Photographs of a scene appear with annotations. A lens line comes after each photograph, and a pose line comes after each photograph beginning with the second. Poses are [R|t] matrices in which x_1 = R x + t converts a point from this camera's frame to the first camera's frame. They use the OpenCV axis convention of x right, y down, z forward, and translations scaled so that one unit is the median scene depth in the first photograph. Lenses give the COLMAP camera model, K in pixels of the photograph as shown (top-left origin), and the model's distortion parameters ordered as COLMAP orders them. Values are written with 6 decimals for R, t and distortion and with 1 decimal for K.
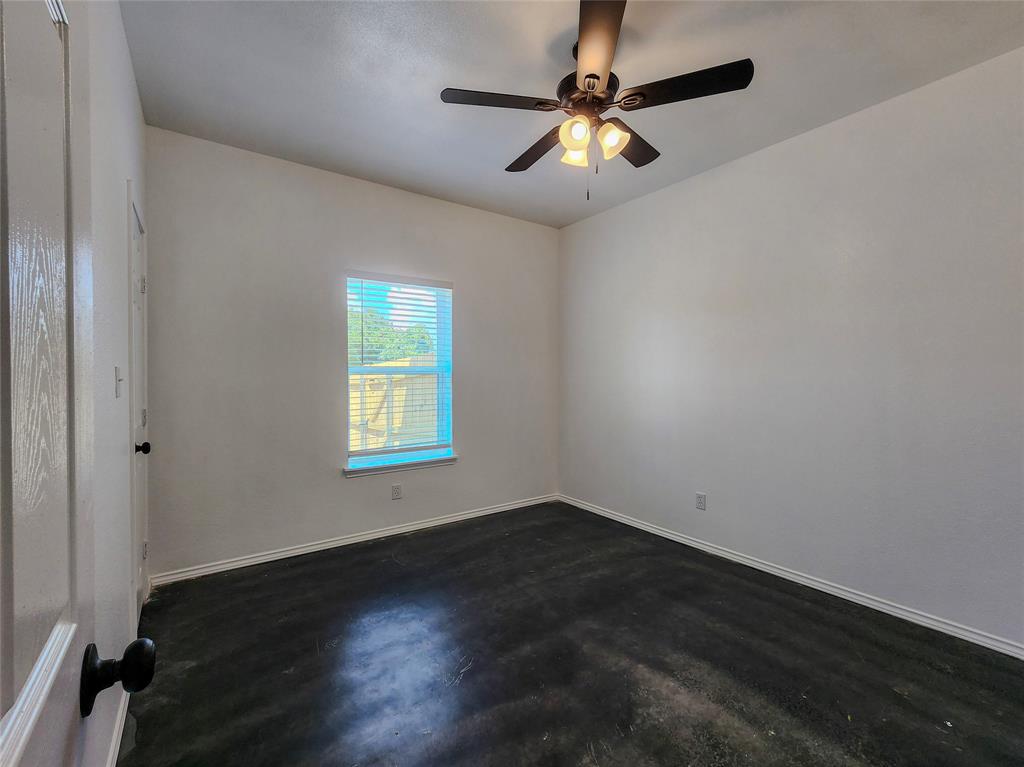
lens RADIAL K [[442.9, 0, 507.9], [0, 442.9, 374.7], [0, 0, 1]] dist [0.003594, 0.000292]
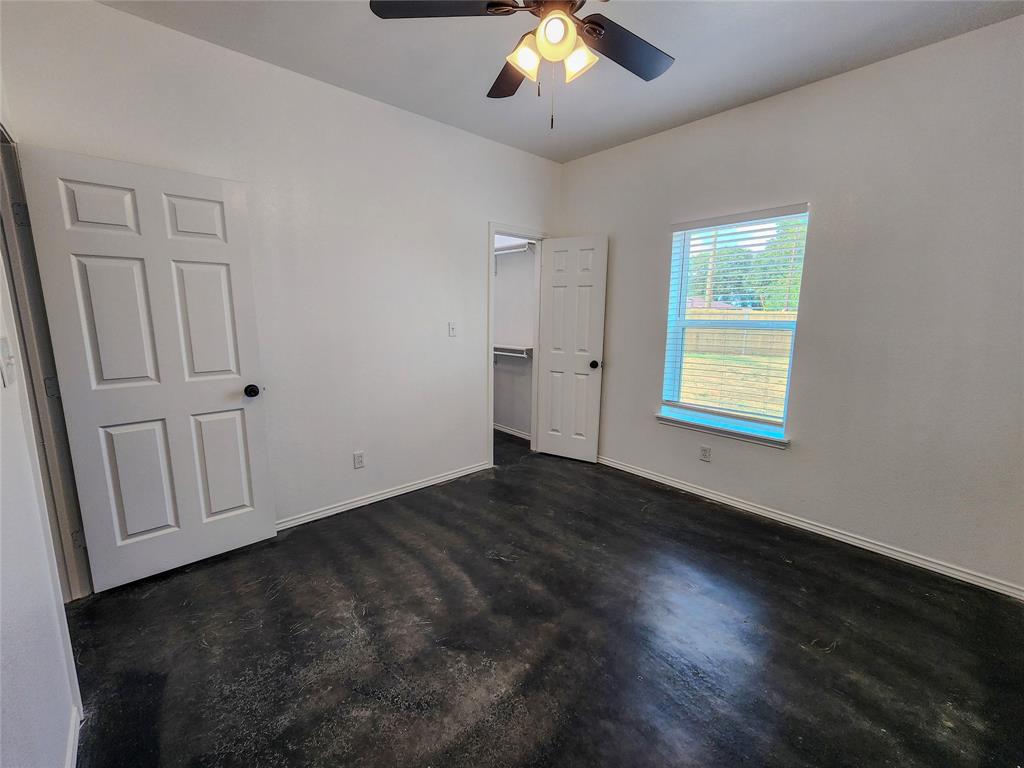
lens RADIAL K [[429.3, 0, 505.1], [0, 429.3, 383.5], [0, 0, 1]] dist [0.002126, 0.000281]
pose [[0.105895, 0.162817, -0.980957, 0.652564], [-0.009162, 0.986622, 0.162768, -0.035611], [0.994335, -0.008249, 0.105970, 0.530985]]
